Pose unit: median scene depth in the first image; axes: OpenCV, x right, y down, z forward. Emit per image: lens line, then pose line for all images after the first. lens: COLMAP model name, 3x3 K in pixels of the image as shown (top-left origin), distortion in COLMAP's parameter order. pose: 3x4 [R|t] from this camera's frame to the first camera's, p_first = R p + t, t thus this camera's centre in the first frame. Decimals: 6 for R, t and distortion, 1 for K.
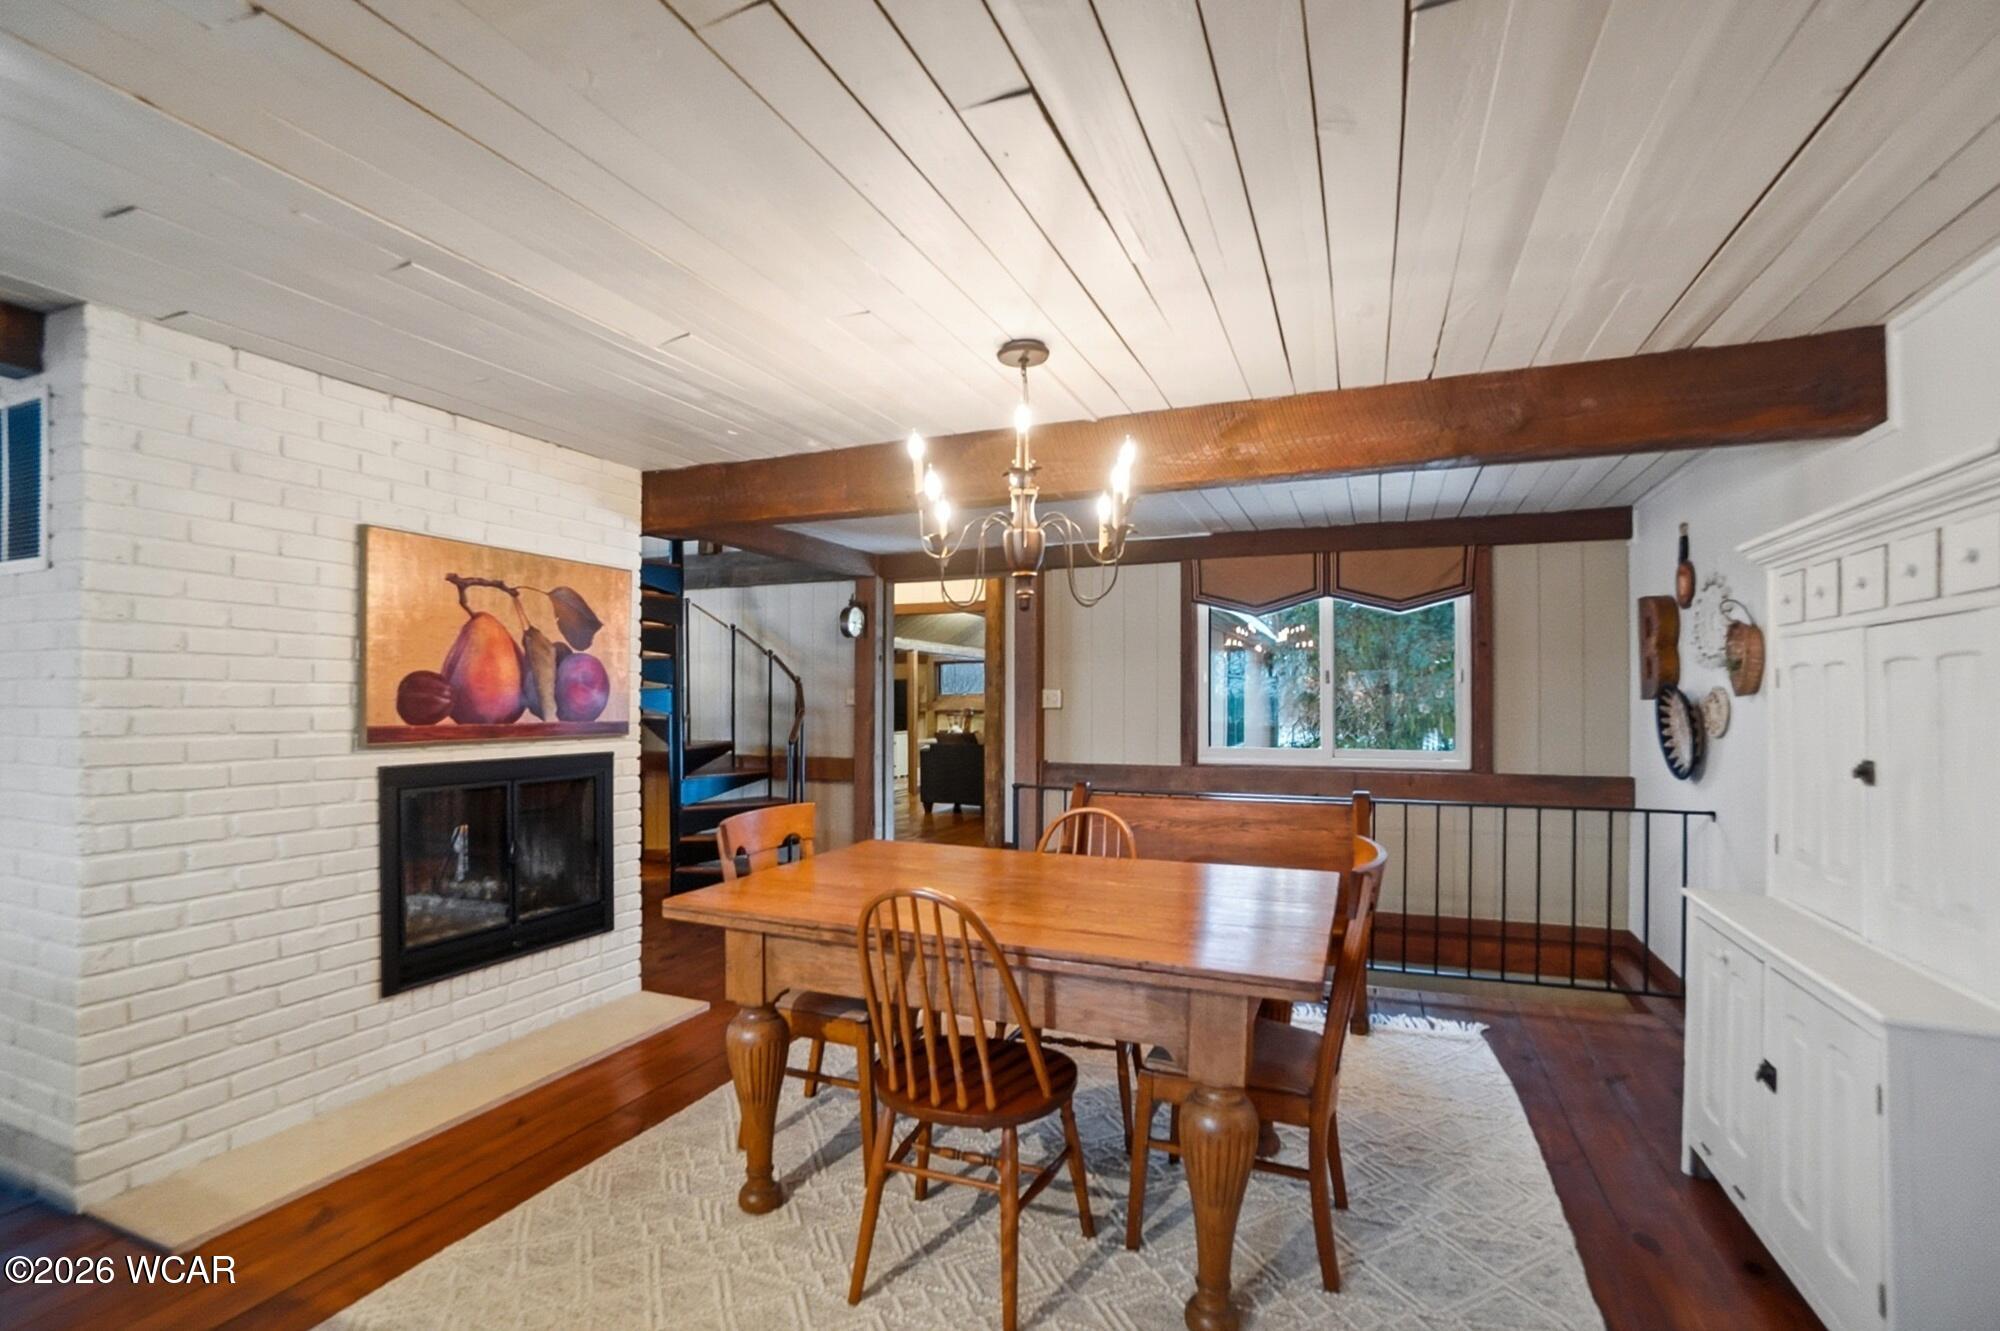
lens RADIAL K [[900.0, 0, 993.1], [0, 900.0, 681.5], [0, 0, 1]] dist [-0.059735, 0.021338]
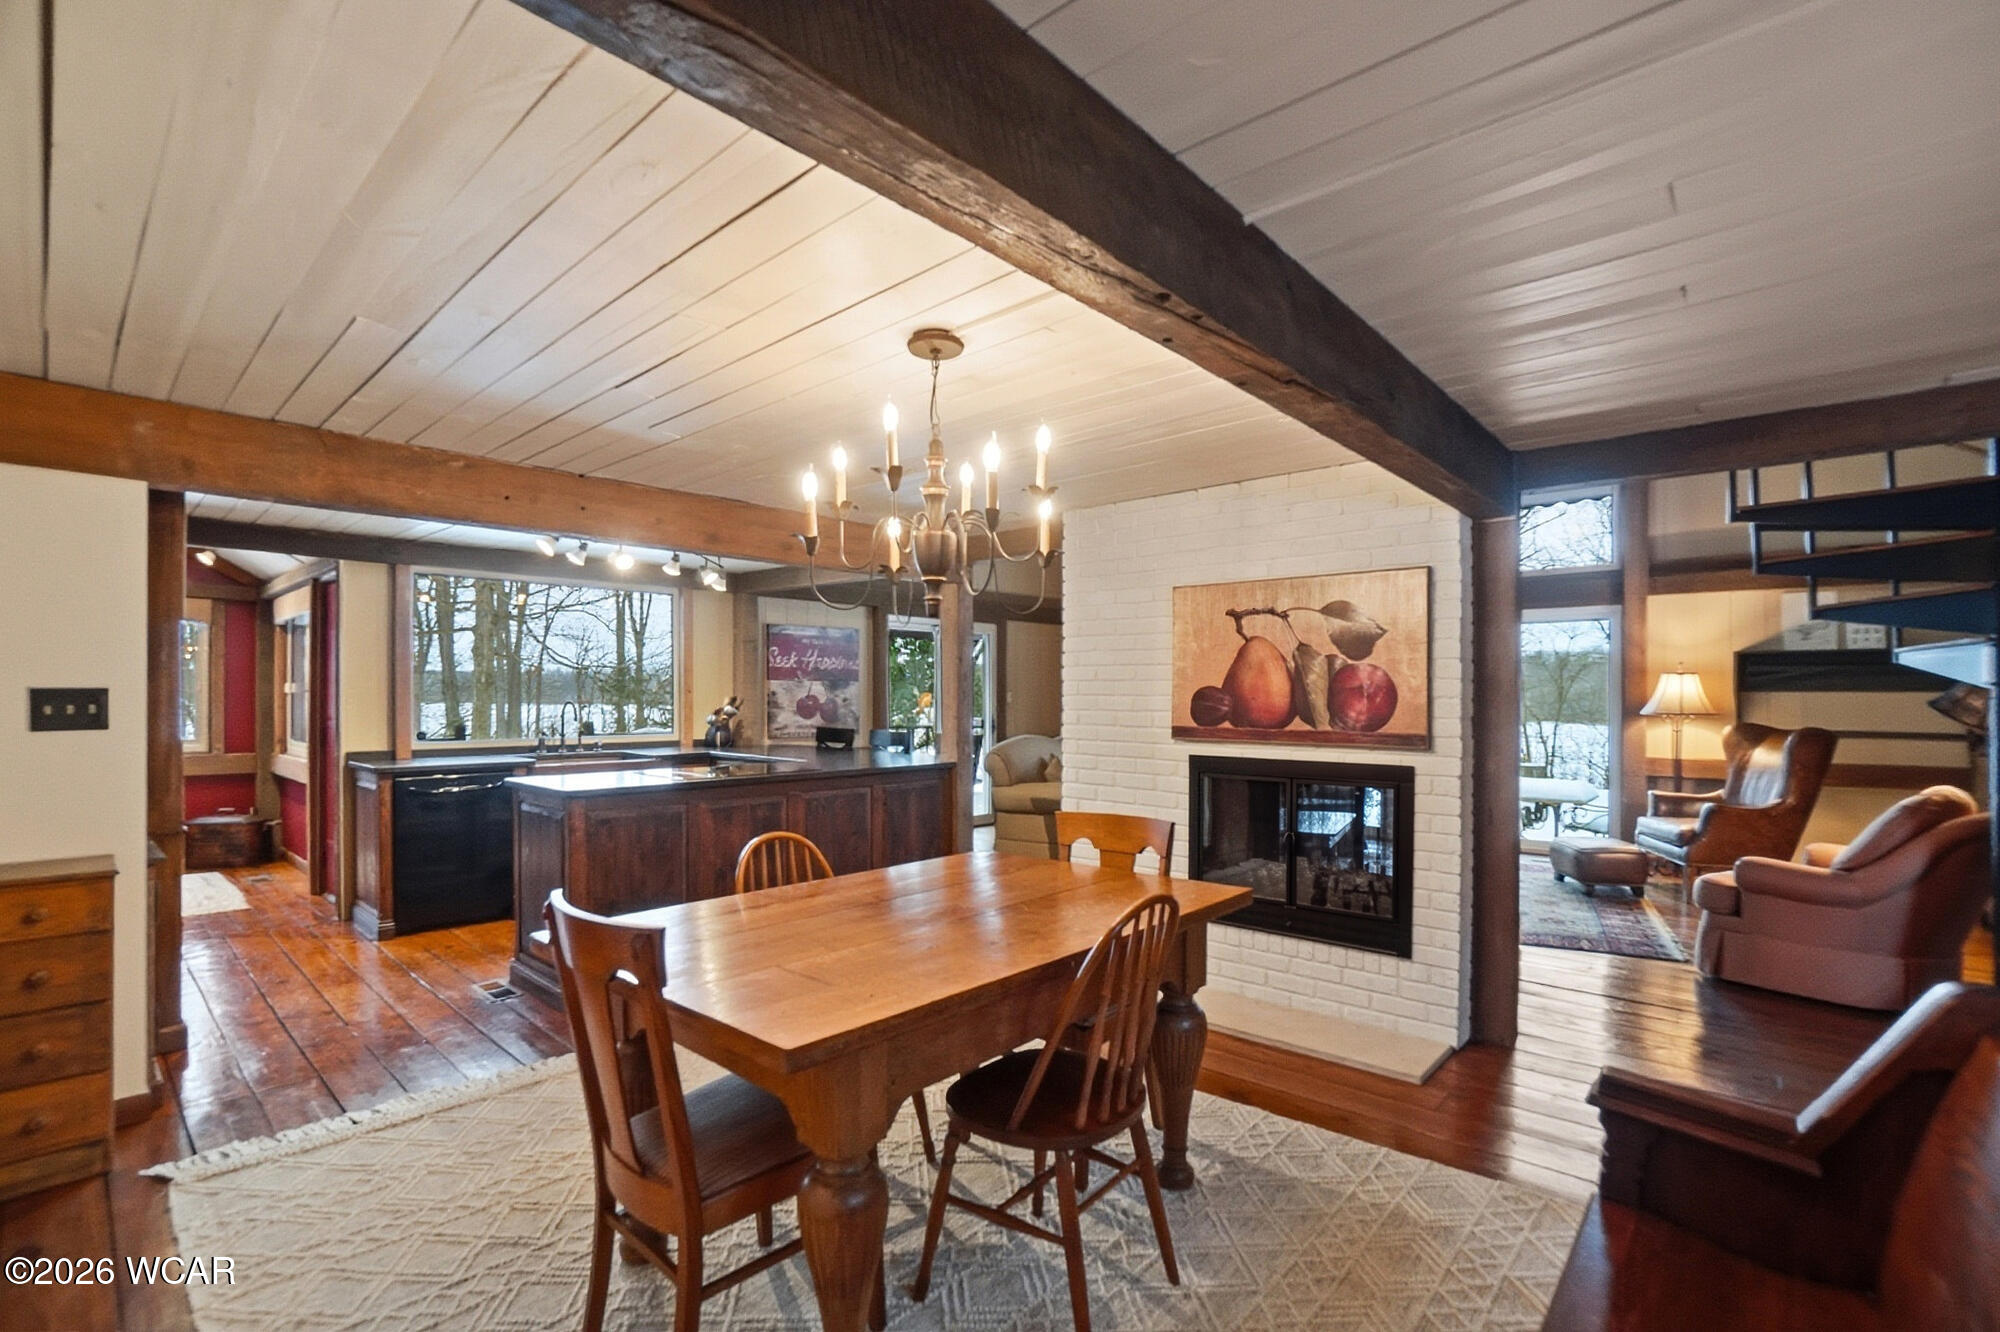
lens RADIAL K [[900.0, 0, 993.1], [0, 900.0, 682.0], [0, 0, 1]] dist [-0.059735, 0.021338]
pose [[-0.333198, -0.014527, -0.942745, 0.638571], [0.013901, 0.999697, -0.020318, 0.004139], [0.942754, -0.019875, -0.332895, 0.975863]]
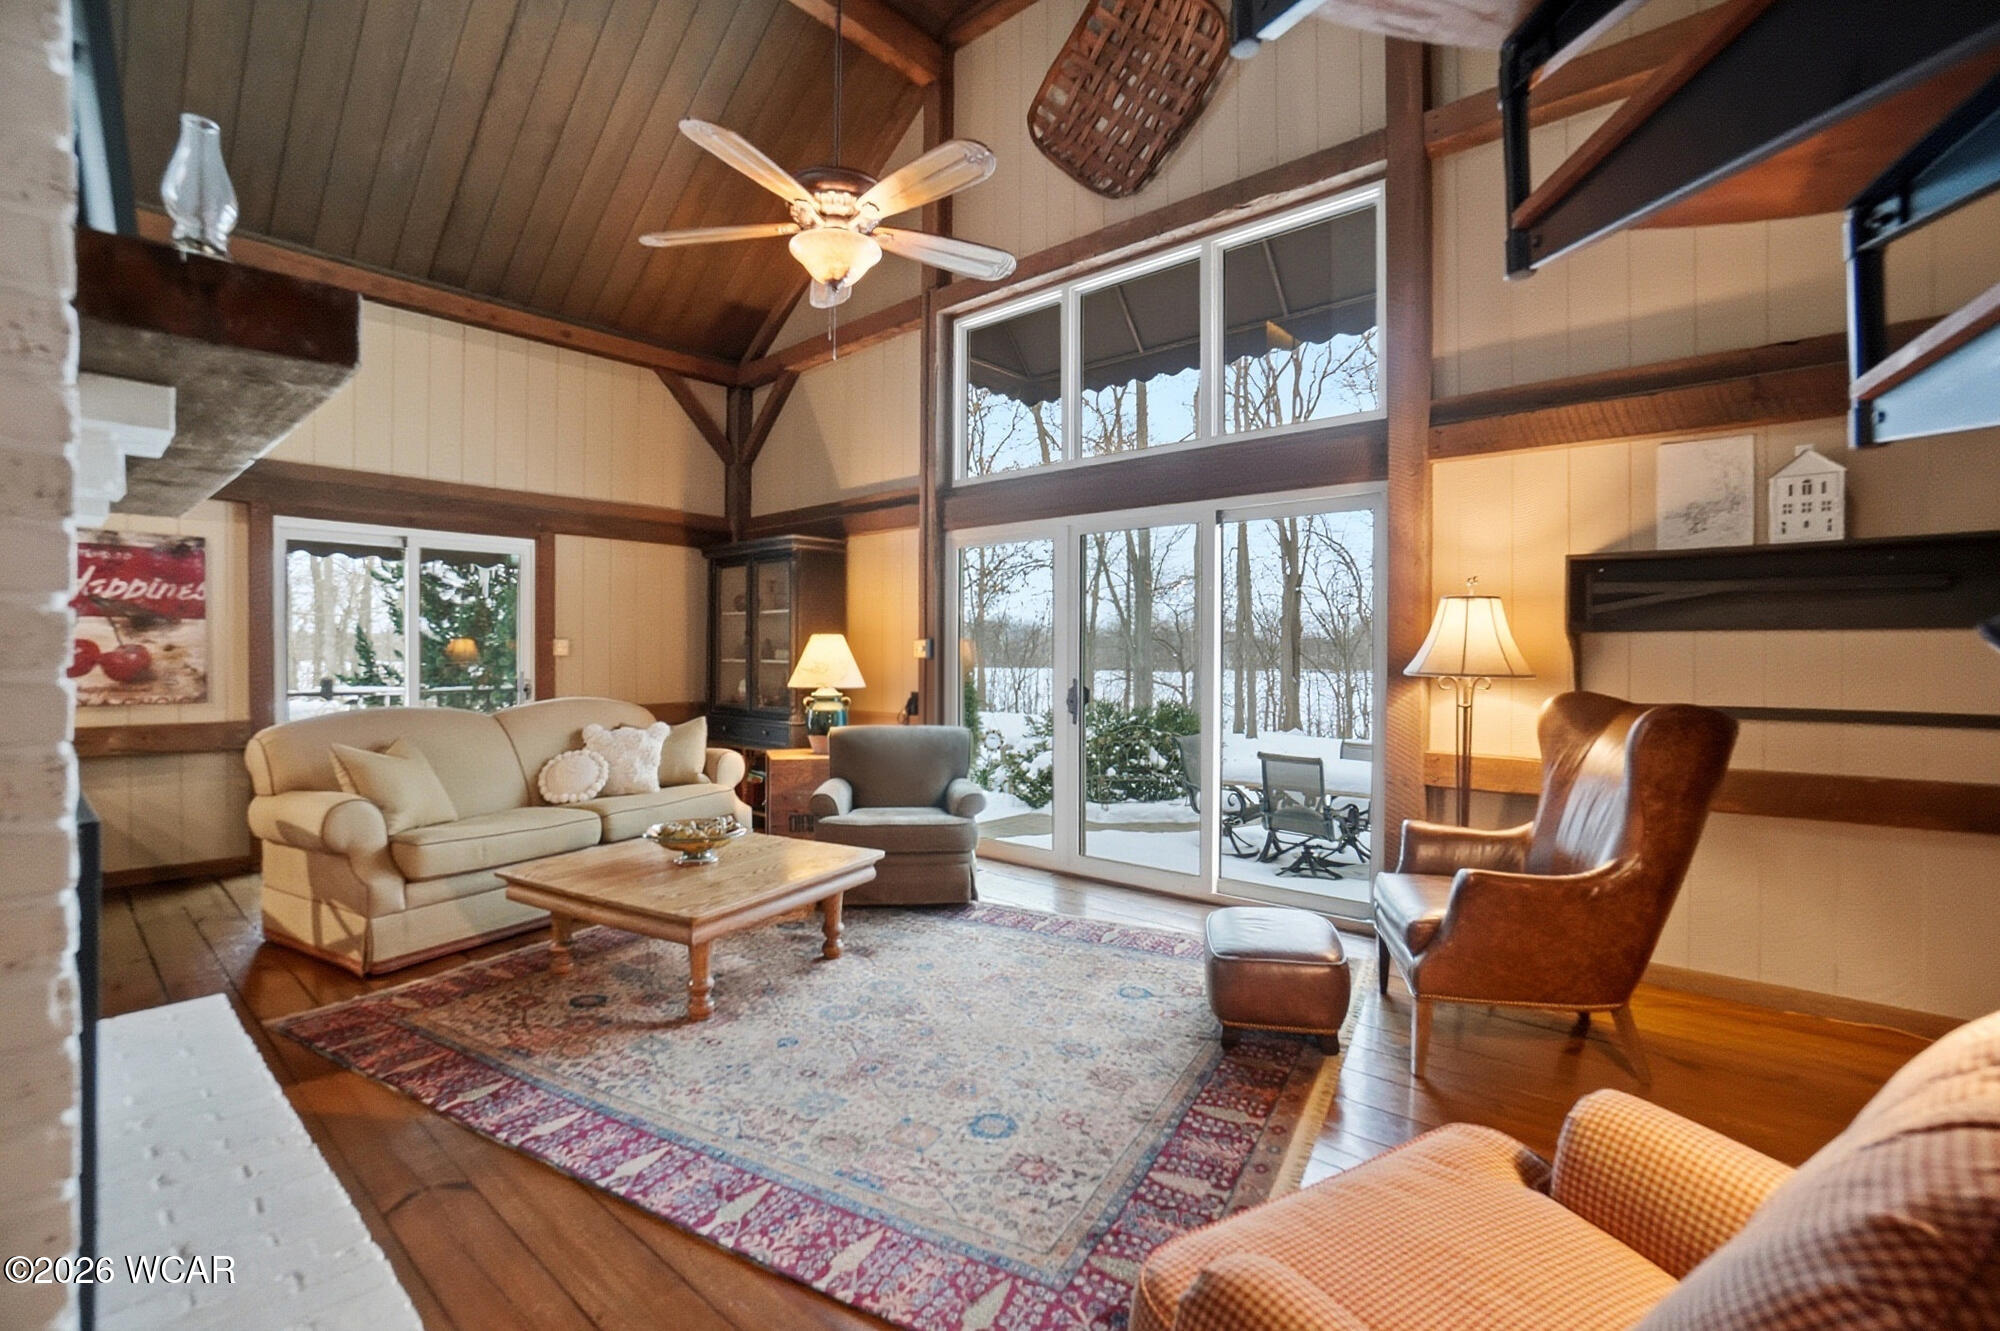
lens RADIAL K [[913.1, 0, 997.7], [0, 913.1, 669.0], [0, 0, 1]] dist [-0.038528, 0.000719]
pose [[-0.315675, 0.004748, -0.948856, -0.473563], [0.010316, 0.999946, 0.001572, 0.043443], [0.948811, -0.009292, -0.315706, 1.563406]]
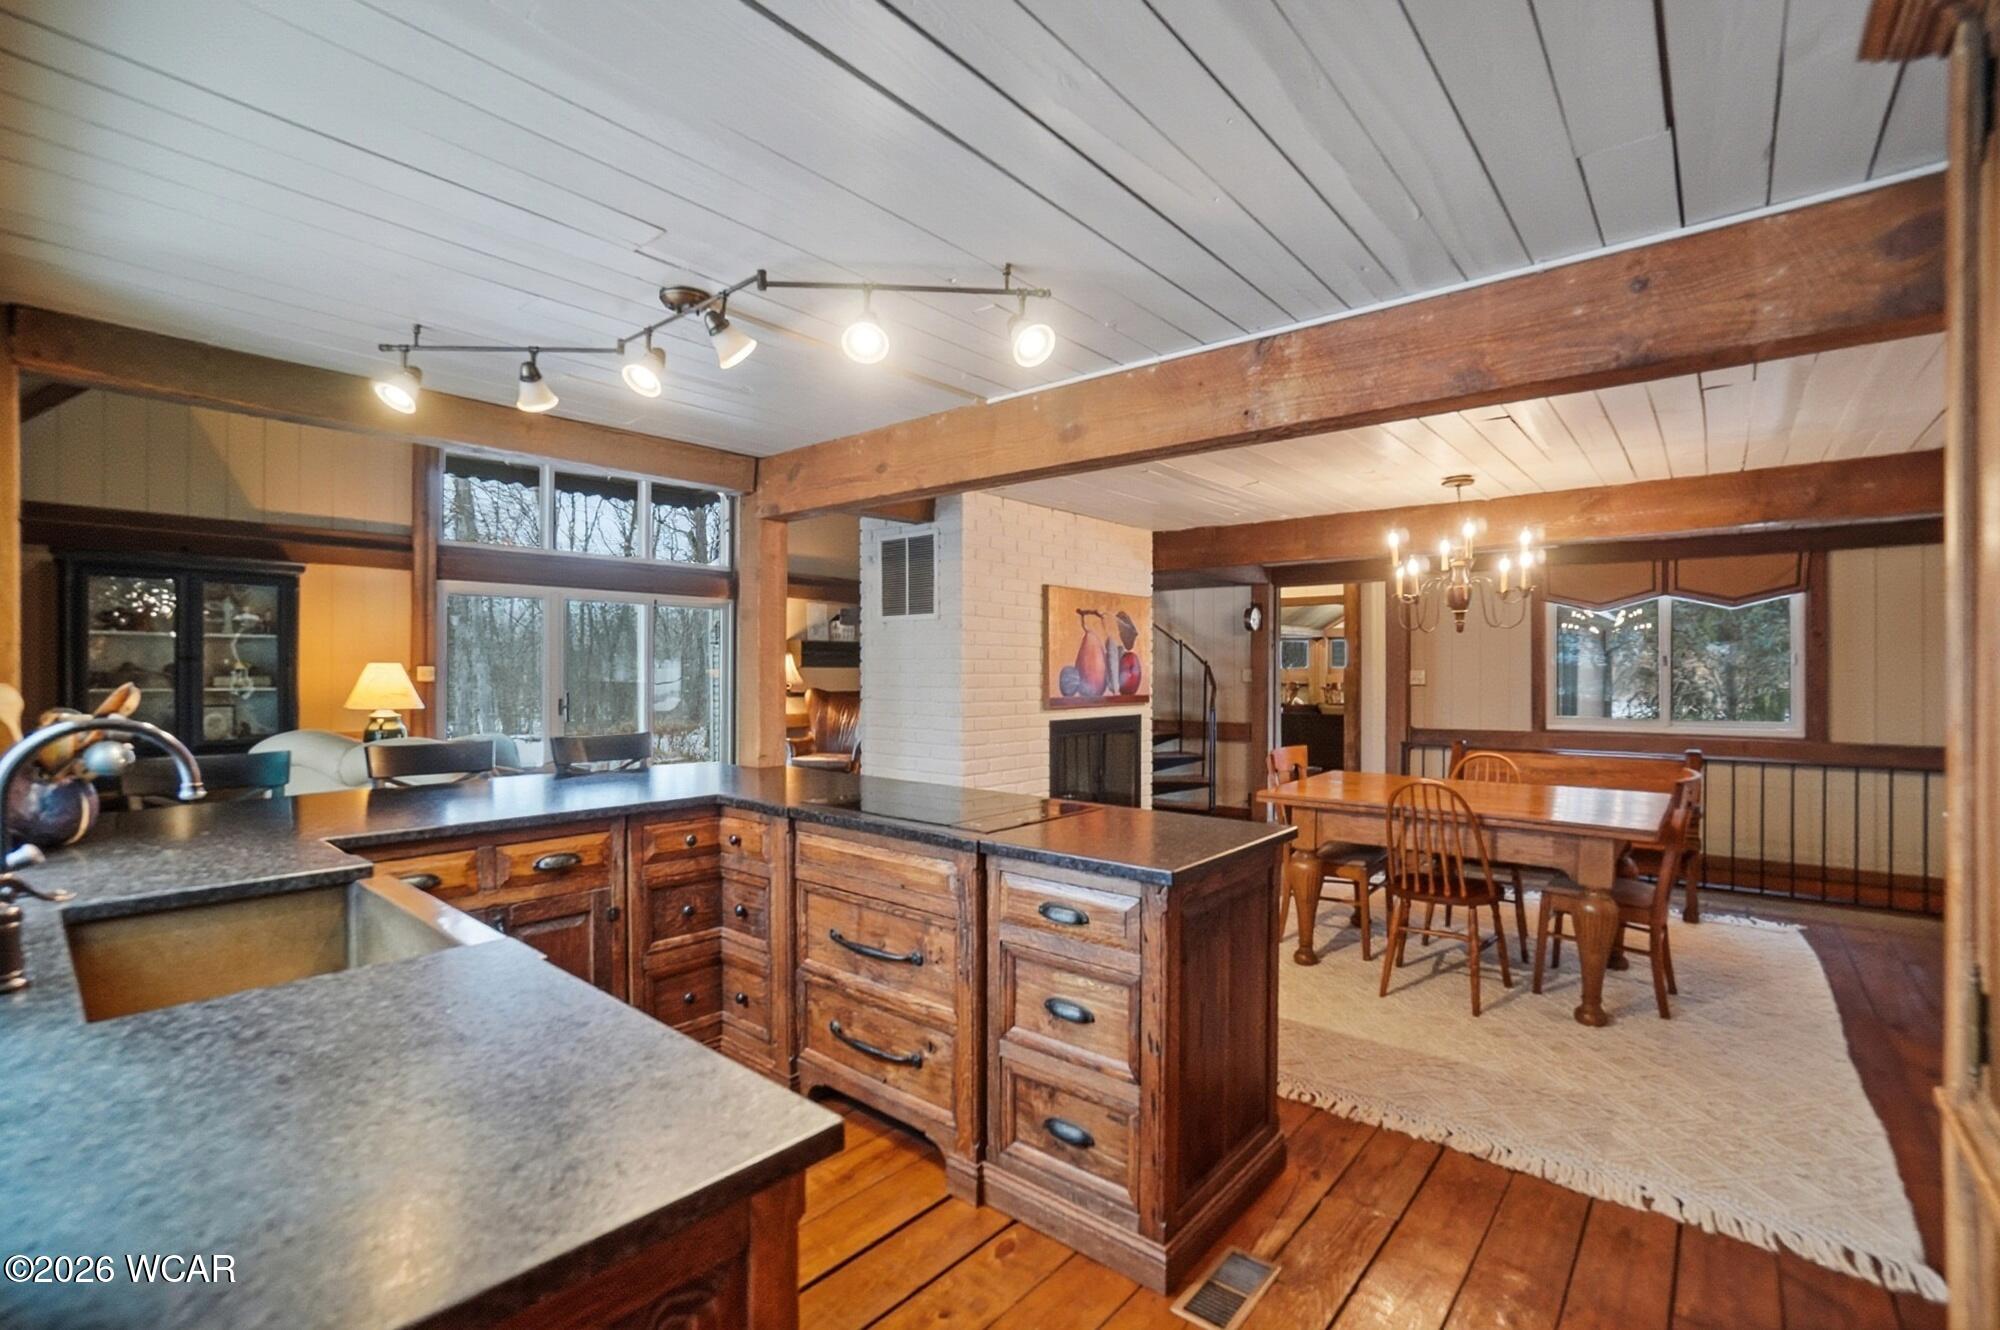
lens RADIAL K [[887.0, 0, 1004.3], [0, 887.0, 660.1], [0, 0, 1]] dist [-0.054998, 0.022261]
pose [[0.955525, -0.003603, -0.294887, -0.215366], [0.006260, 0.999948, 0.008065, -0.032587], [0.294842, -0.009552, 0.955498, -0.606280]]
